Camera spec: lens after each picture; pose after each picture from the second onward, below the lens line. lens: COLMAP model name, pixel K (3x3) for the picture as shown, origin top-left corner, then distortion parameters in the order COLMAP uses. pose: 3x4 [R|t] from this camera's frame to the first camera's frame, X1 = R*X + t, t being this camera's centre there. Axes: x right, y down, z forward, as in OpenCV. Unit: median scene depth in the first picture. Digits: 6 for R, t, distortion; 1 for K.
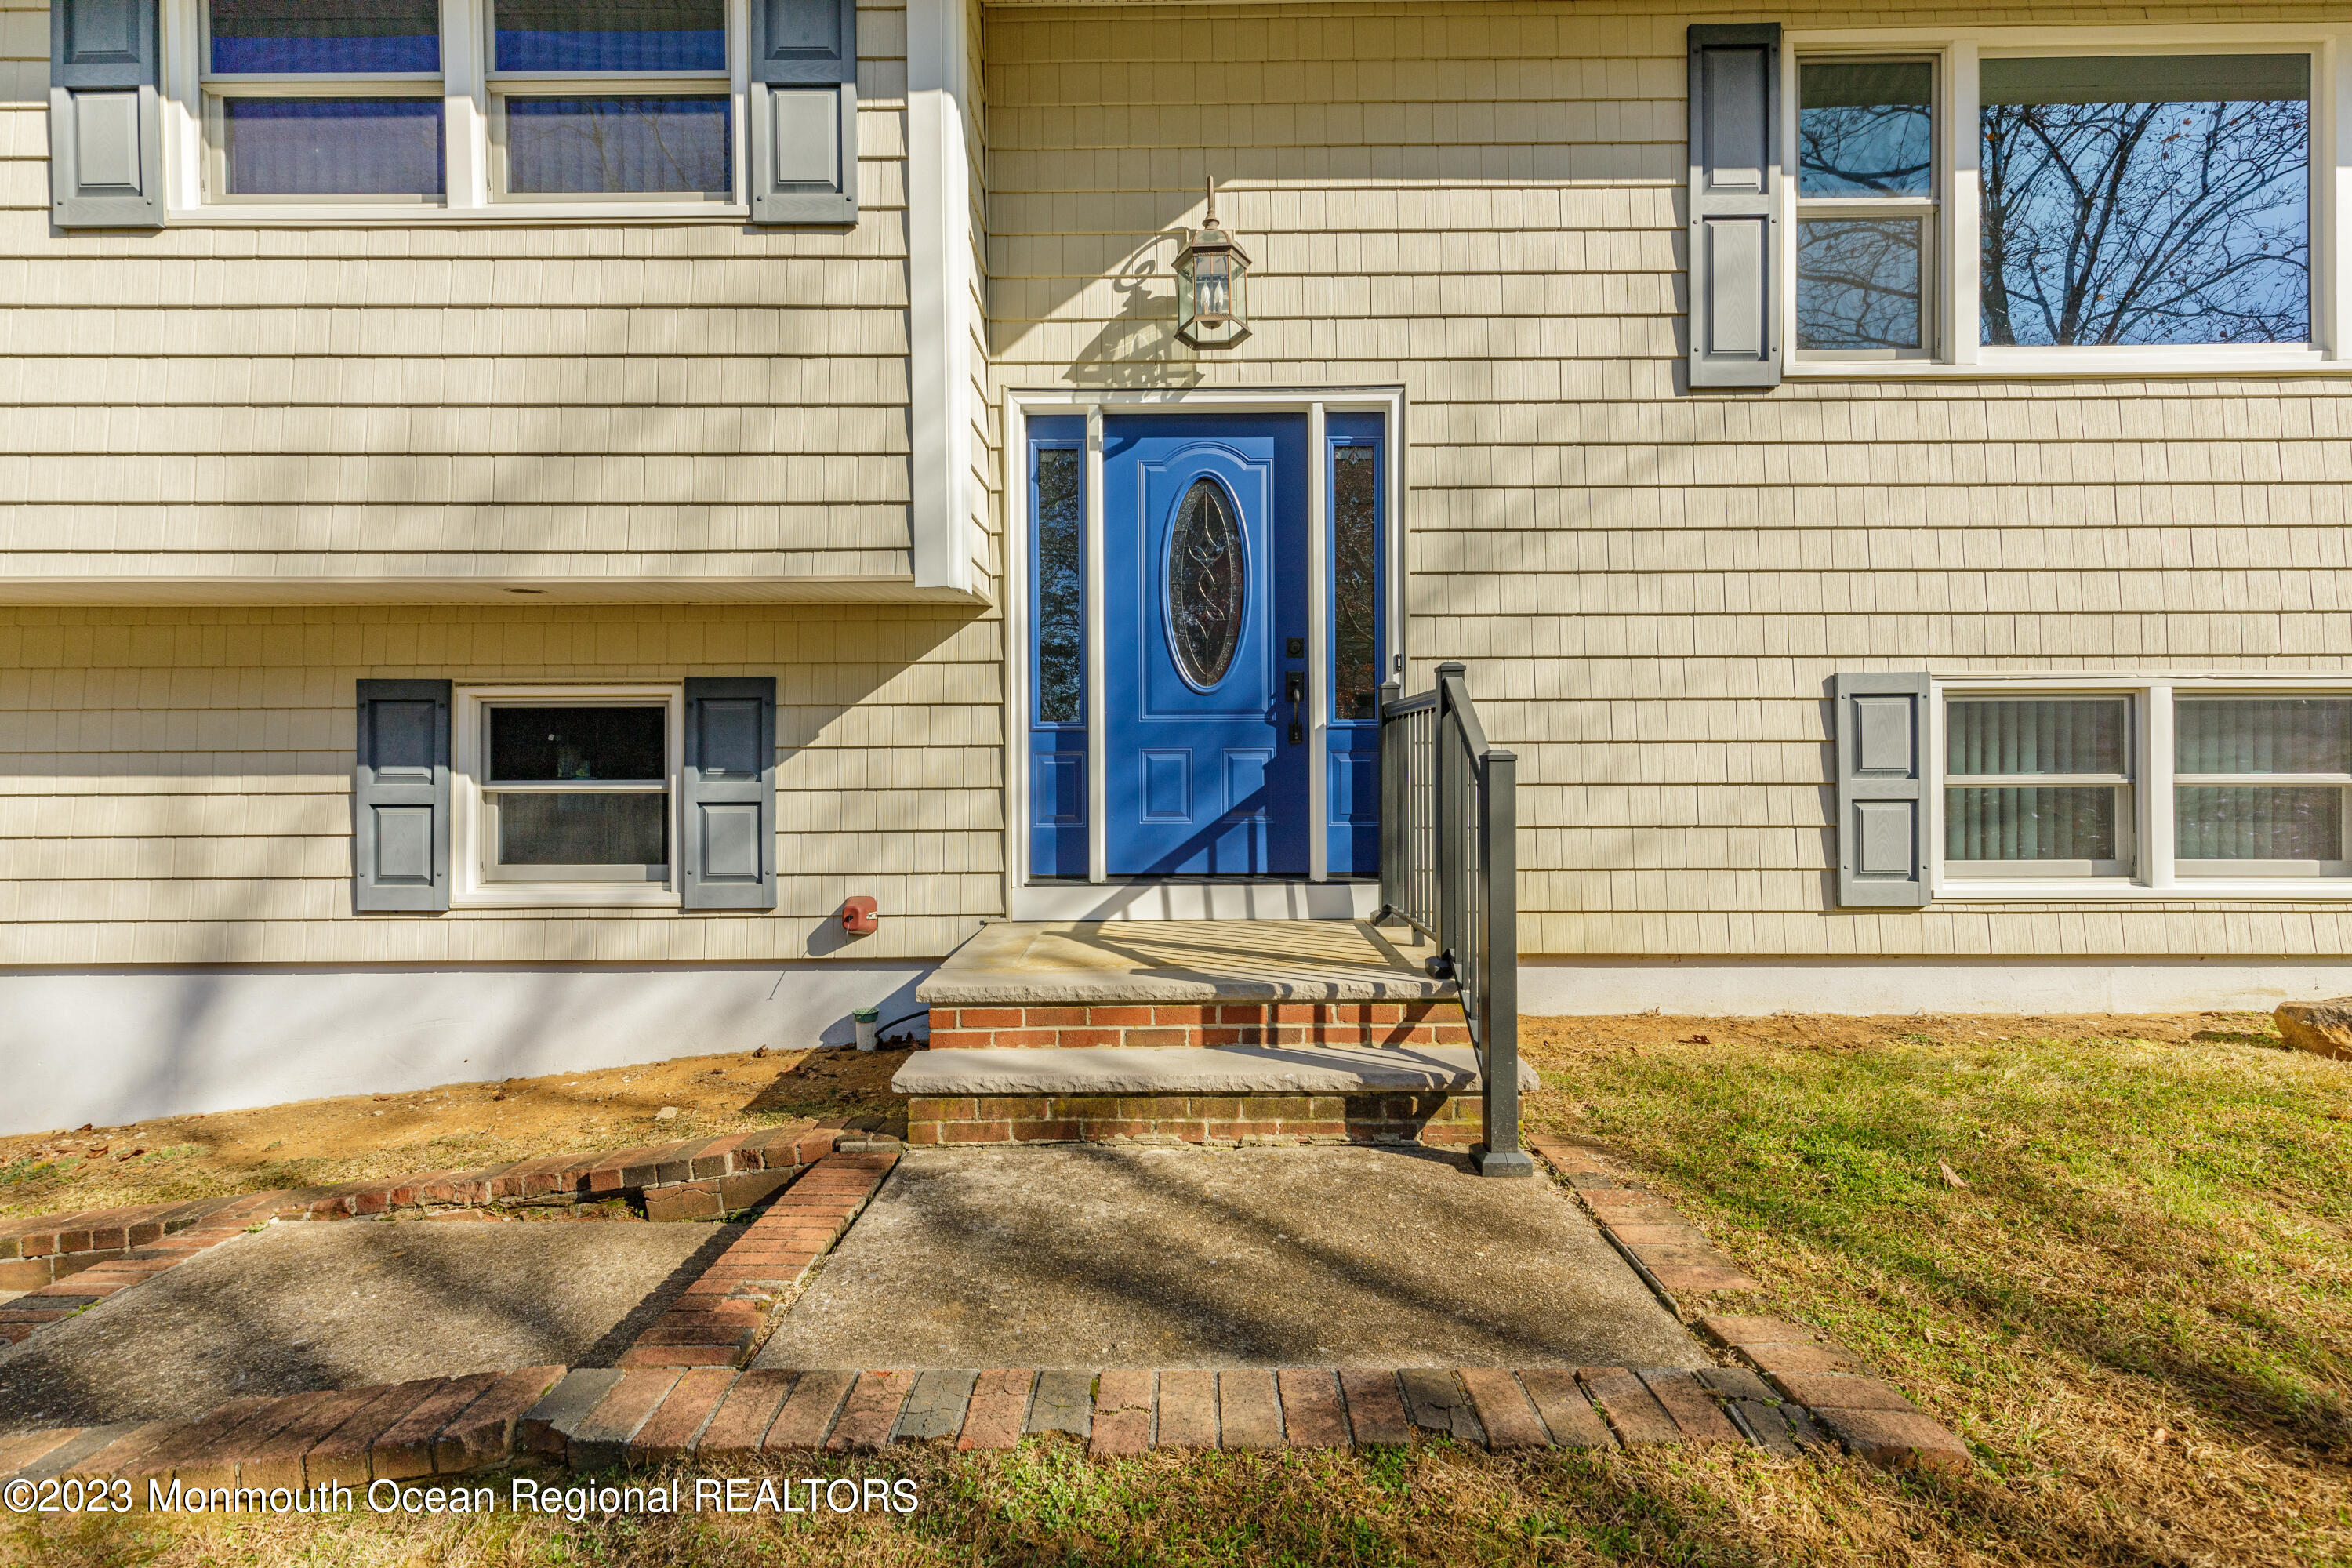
lens RADIAL K [[1077.8, 0, 1176.5], [0, 1077.8, 783.6], [0, 0, 1]] dist [0.002425, 0.000209]
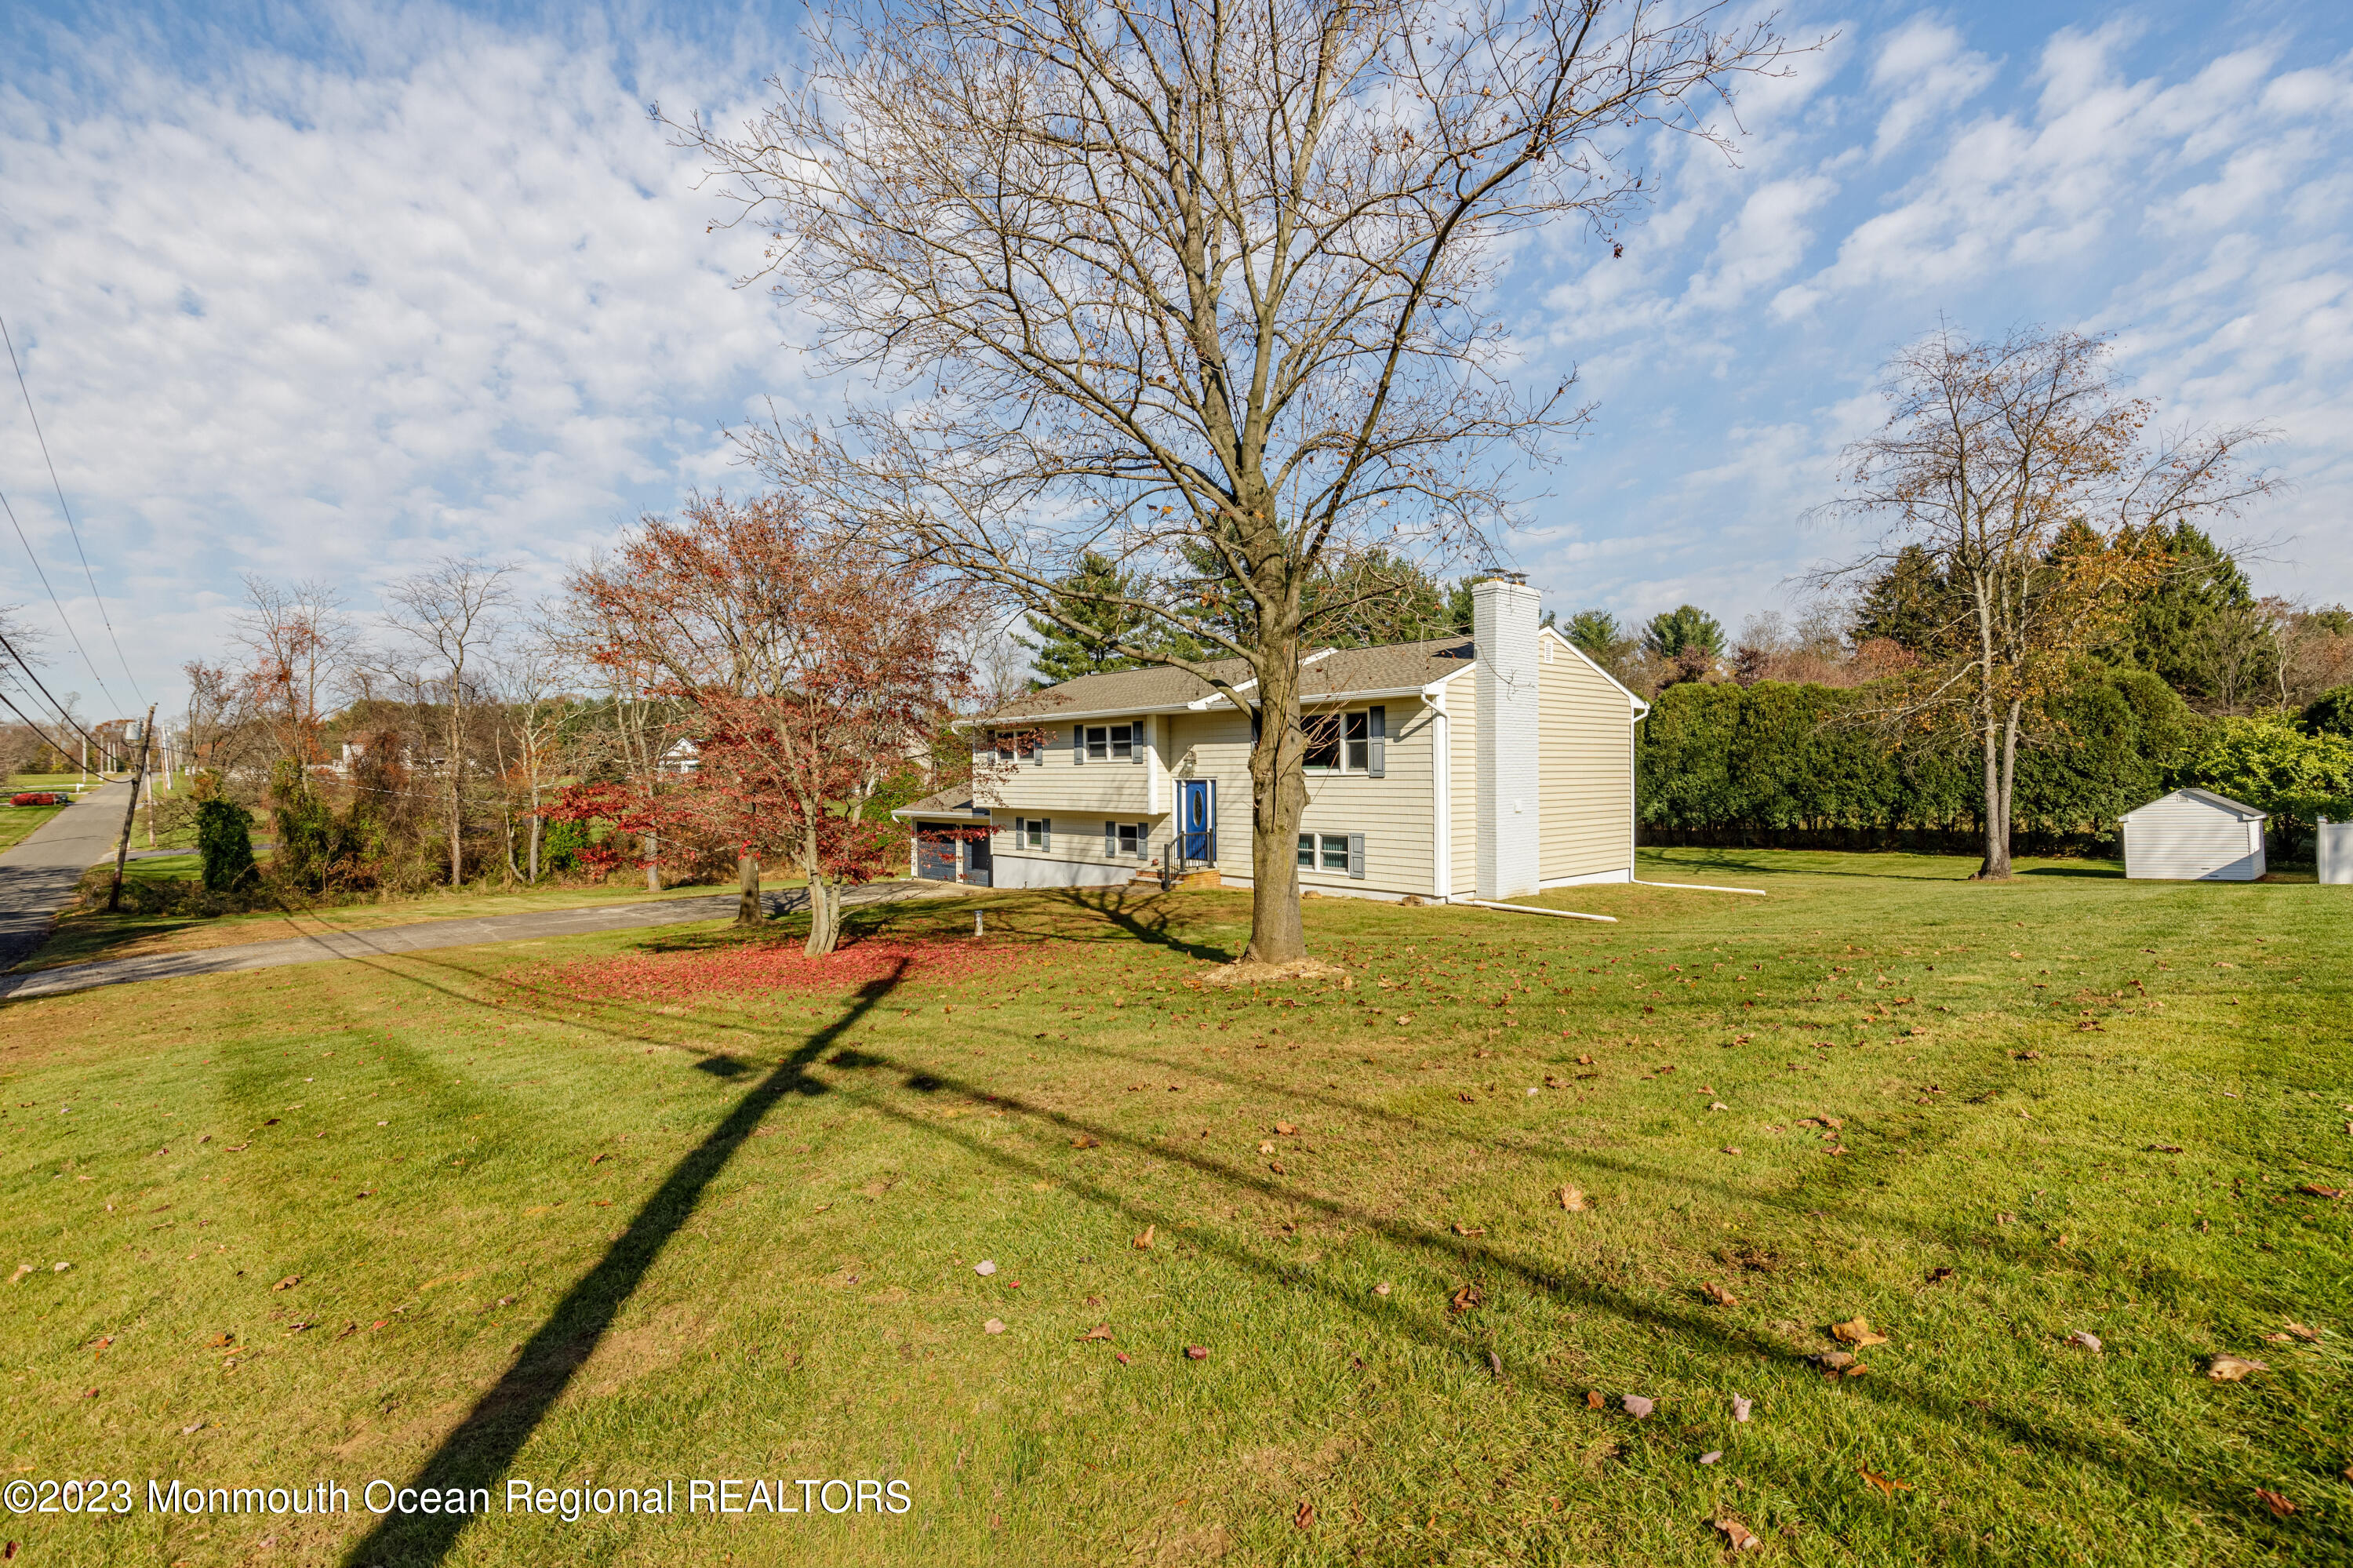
lens RADIAL K [[1078.3, 0, 1181.3], [0, 1078.3, 783.0], [0, 0, 1]] dist [0.002425, 0.000209]
pose [[0.674978, 0.001616, -0.737836, 4.418443], [-0.003092, 0.999995, -0.000639, -0.330873], [0.737831, 0.002713, 0.674980, -3.108793]]
